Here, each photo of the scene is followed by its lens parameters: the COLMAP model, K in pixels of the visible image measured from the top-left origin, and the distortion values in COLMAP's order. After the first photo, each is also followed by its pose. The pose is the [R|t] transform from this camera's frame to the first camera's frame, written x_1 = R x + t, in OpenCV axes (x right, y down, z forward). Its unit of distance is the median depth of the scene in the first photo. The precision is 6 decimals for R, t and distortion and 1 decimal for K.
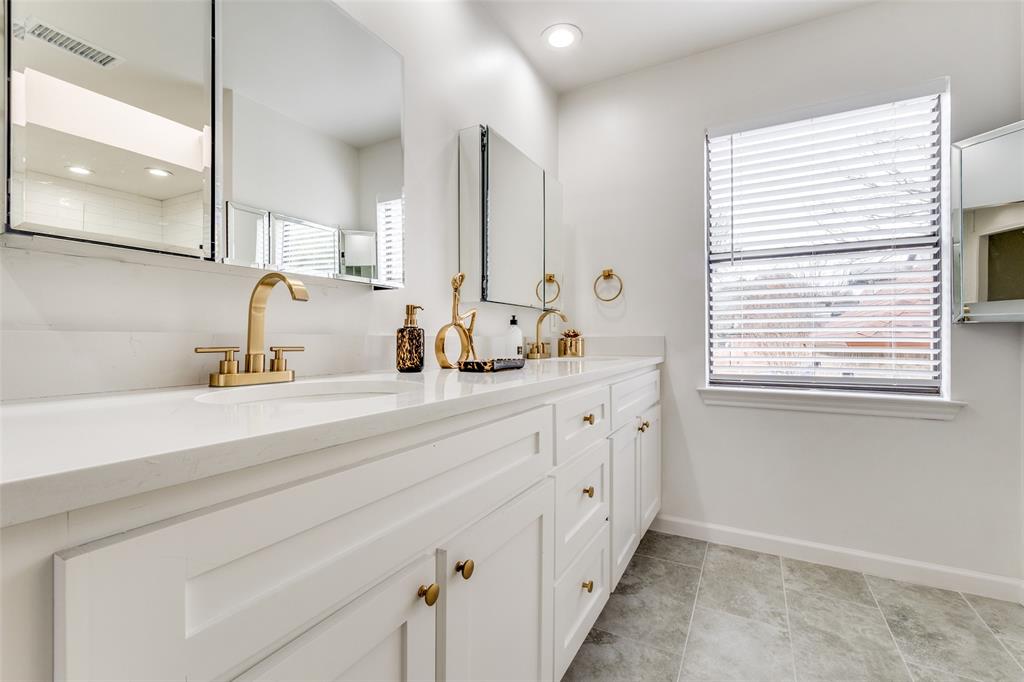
lens RADIAL K [[432.2, 0, 504.5], [0, 432.2, 341.5], [0, 0, 1]] dist [-0.003993, 0.000631]
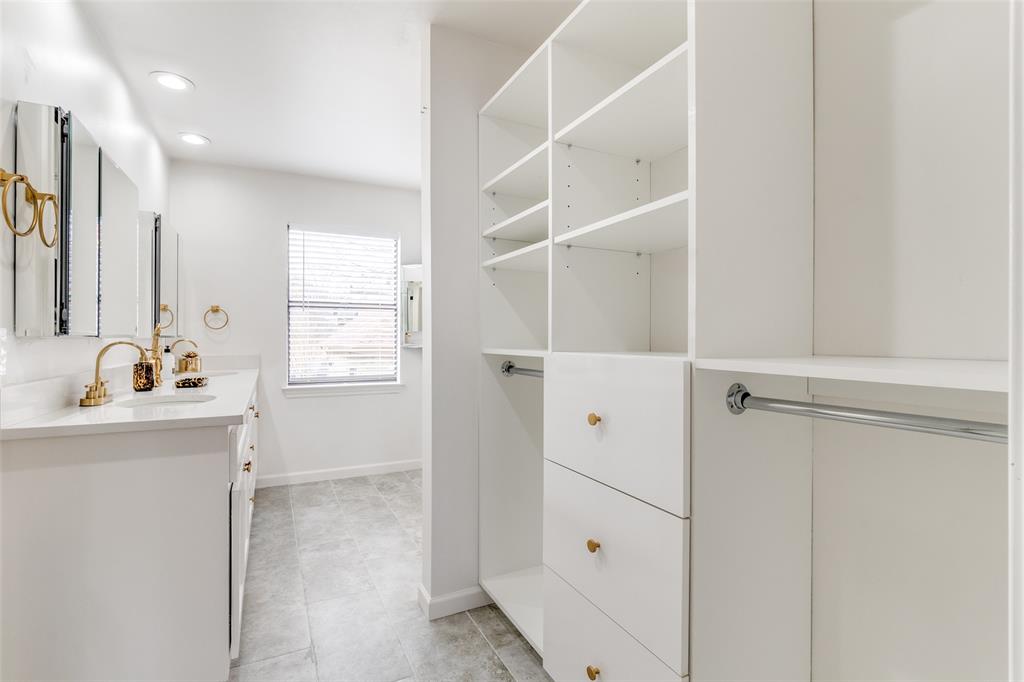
lens RADIAL K [[476.2, 0, 507.9], [0, 476.2, 339.2], [0, 0, 1]] dist [-0.002775, -0.000419]
pose [[0.541318, 0.002220, 0.840815, -0.650024], [-0.004554, 0.999990, 0.000292, -0.084749], [-0.840805, -0.003987, 0.541323, -0.715309]]
